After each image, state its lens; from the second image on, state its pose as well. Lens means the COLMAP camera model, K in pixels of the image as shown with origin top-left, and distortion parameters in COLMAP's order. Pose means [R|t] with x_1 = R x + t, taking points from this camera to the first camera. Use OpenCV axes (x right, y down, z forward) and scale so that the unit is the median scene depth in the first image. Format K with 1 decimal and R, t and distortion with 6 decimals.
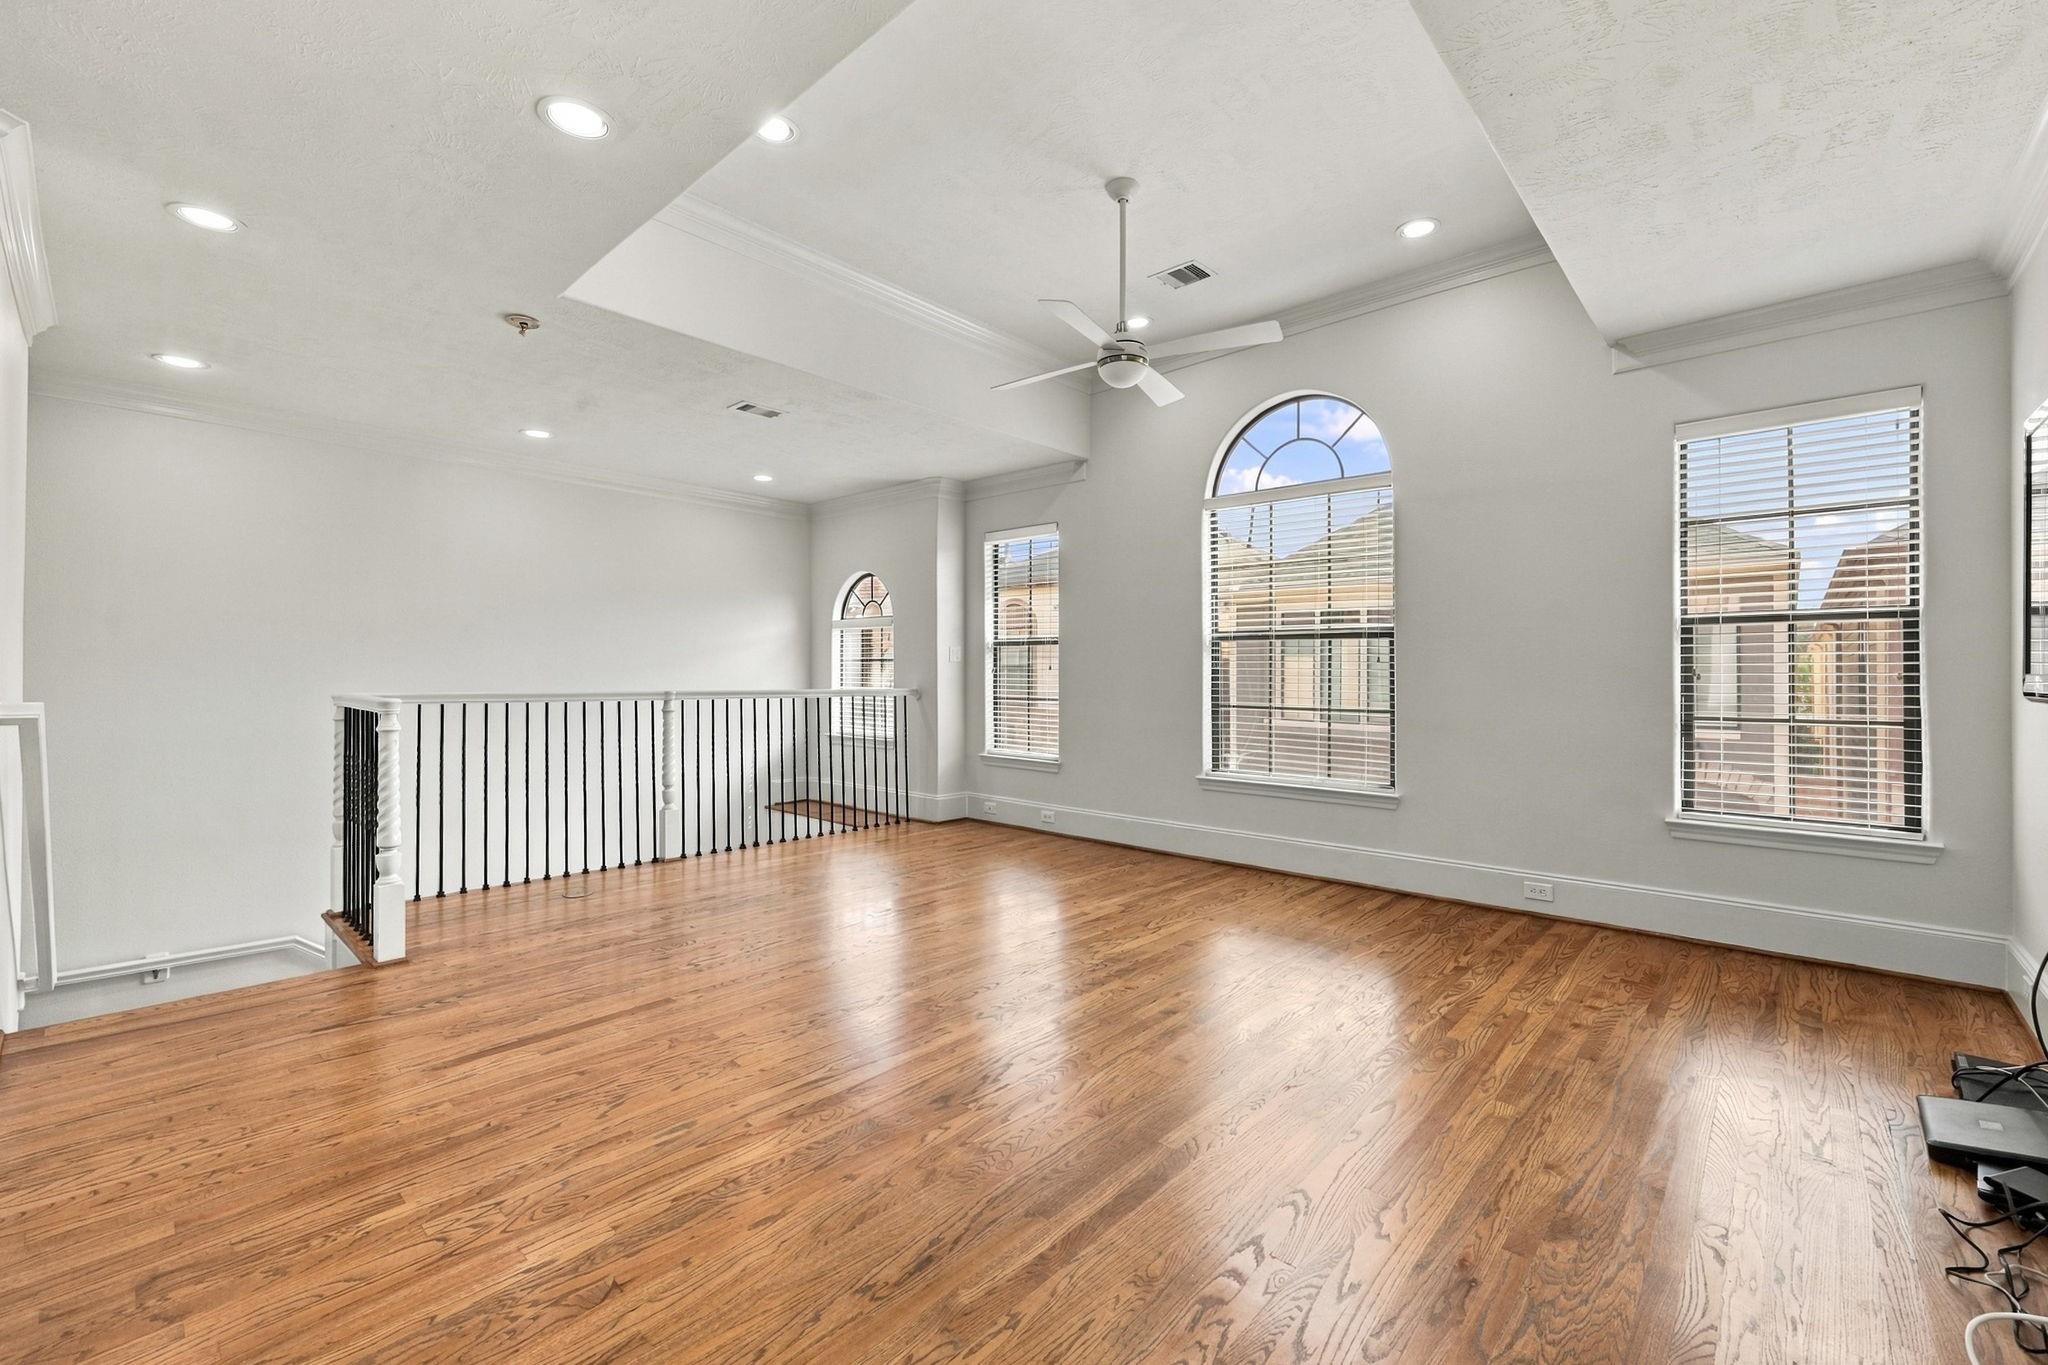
lens RADIAL K [[842.0, 0, 1026.1], [0, 842.0, 672.0], [0, 0, 1]] dist [-0.001300, 0.000283]
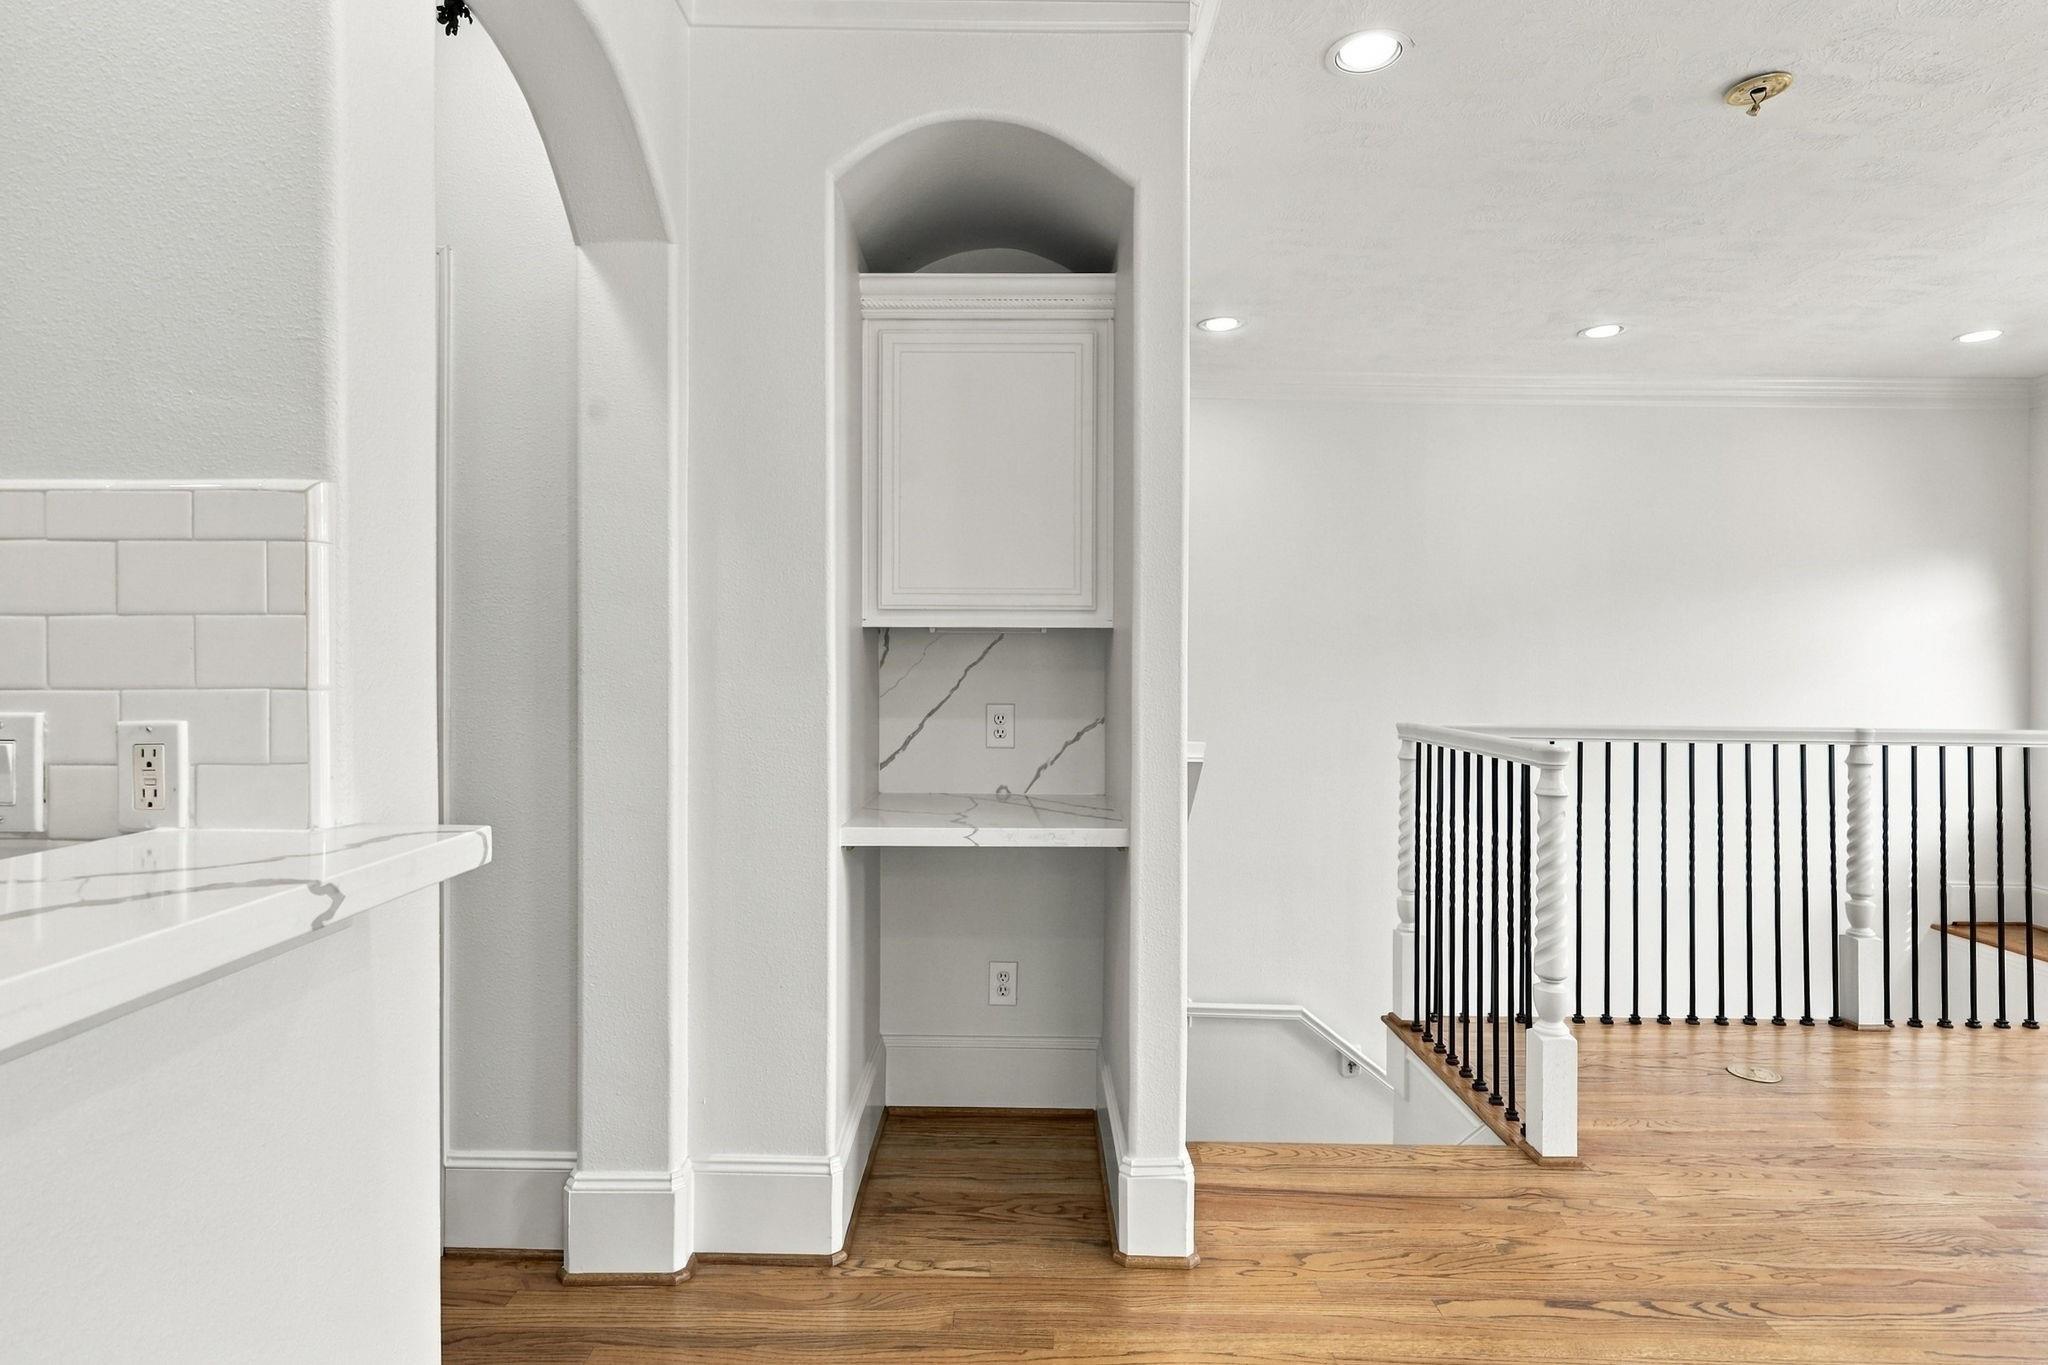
lens RADIAL K [[1058.1, 0, 1031.4], [0, 1058.1, 678.9], [0, 0, 1]] dist [-0.000220, 0.000990]
pose [[0.674259, 0.009600, -0.738433, -0.267600], [-0.002173, 0.999937, 0.011016, -0.016584], [0.738492, -0.005823, 0.674237, 0.102399]]
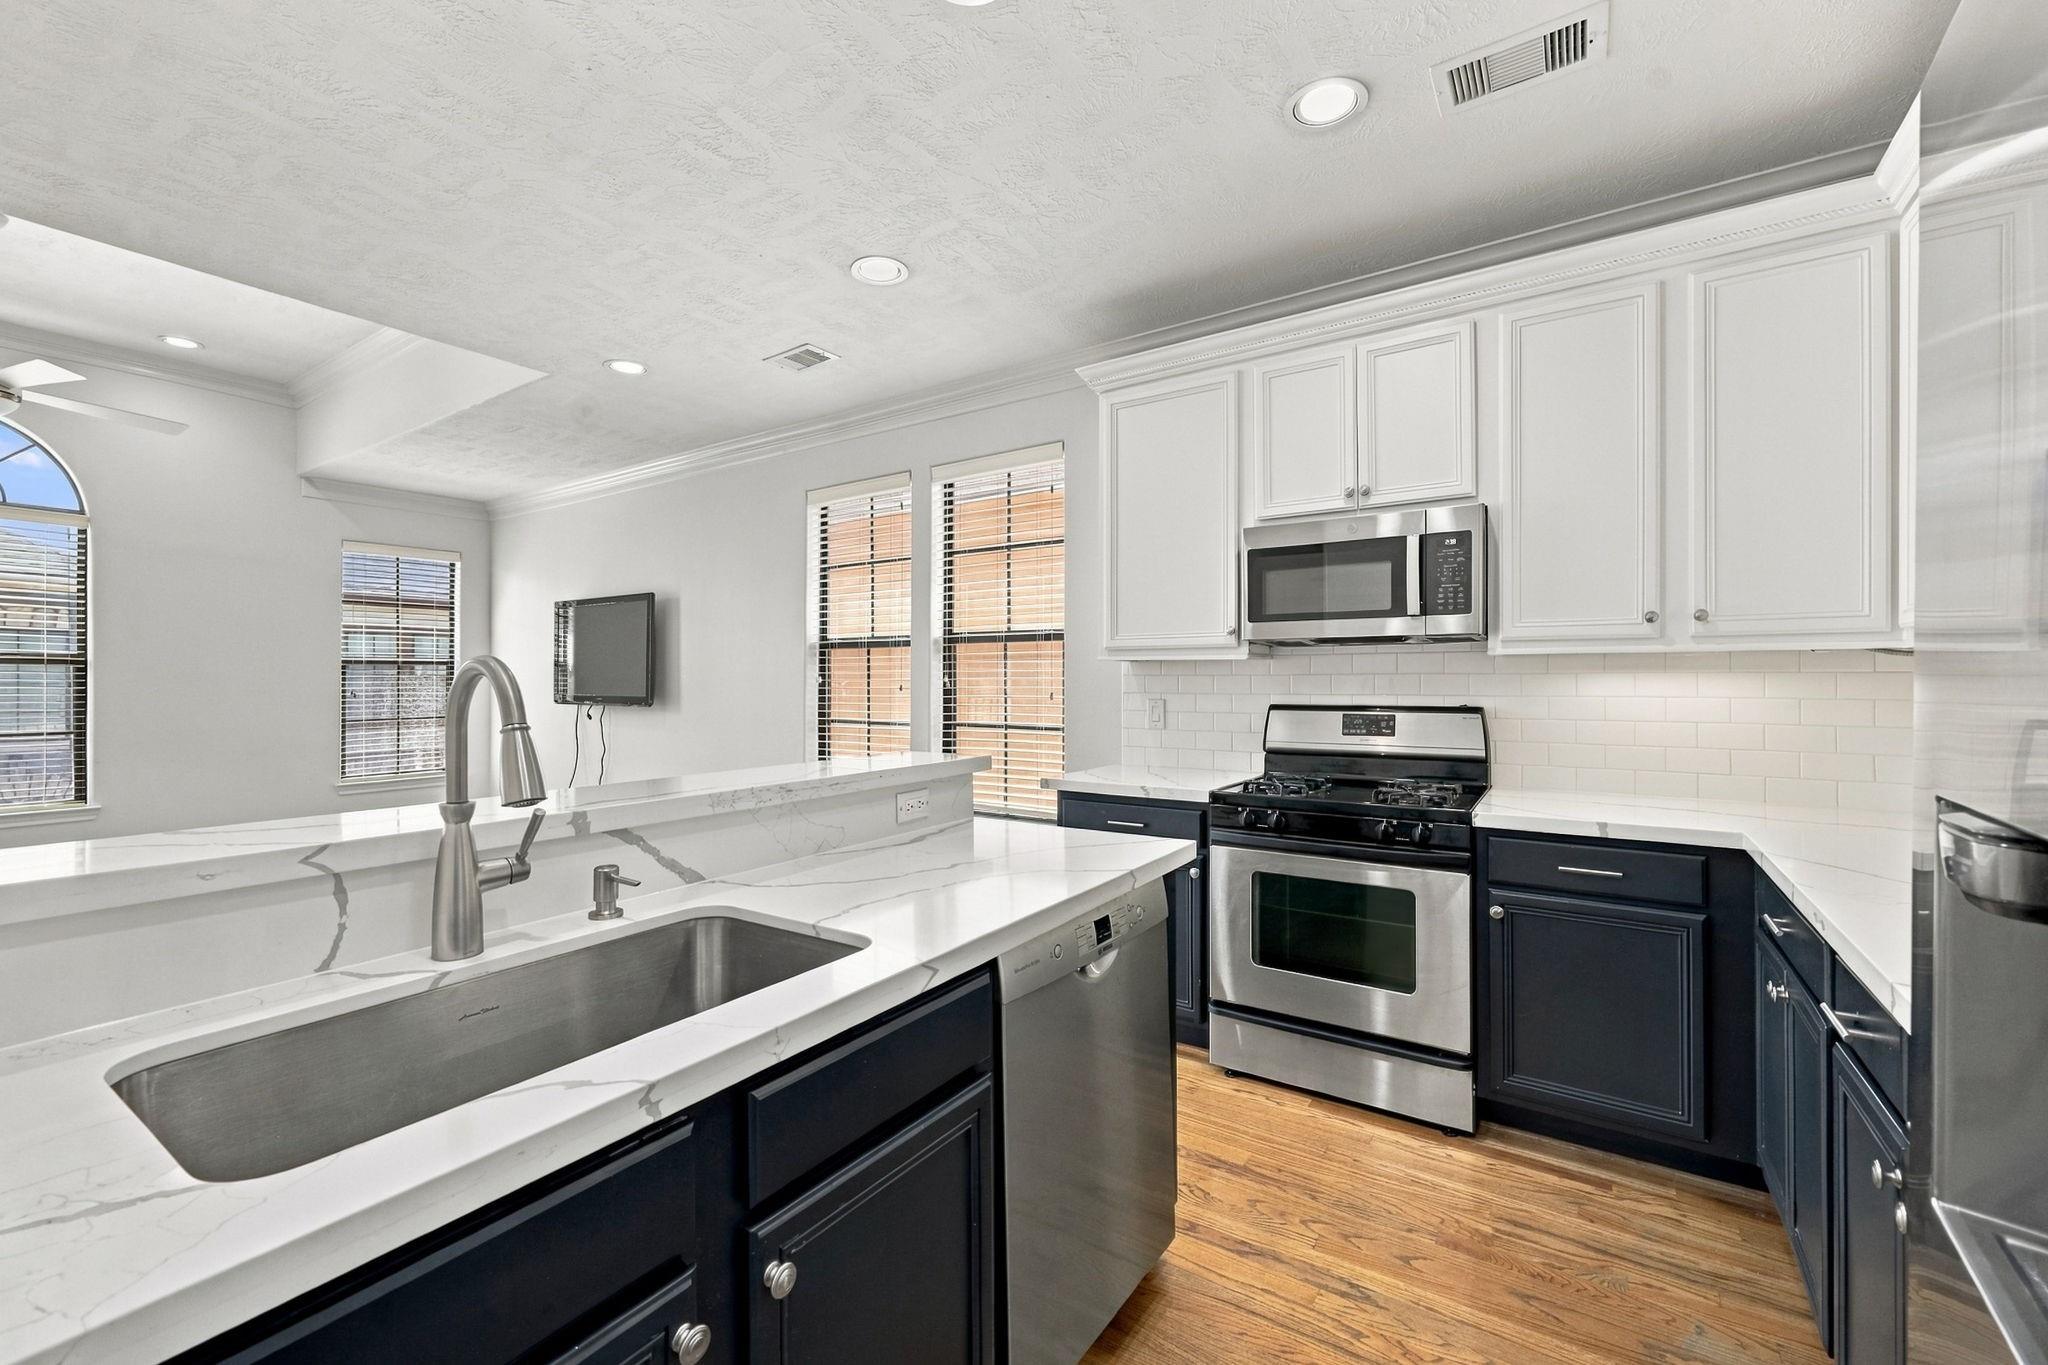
lens RADIAL K [[842.0, 0, 1028.2], [0, 842.0, 675.1], [0, 0, 1]] dist [-0.001300, 0.000283]
pose [[-0.139668, 0.001929, 0.990196, -0.705468], [-0.001888, 0.999996, -0.002214, -0.023262], [-0.990197, -0.002179, -0.139664, -0.055644]]
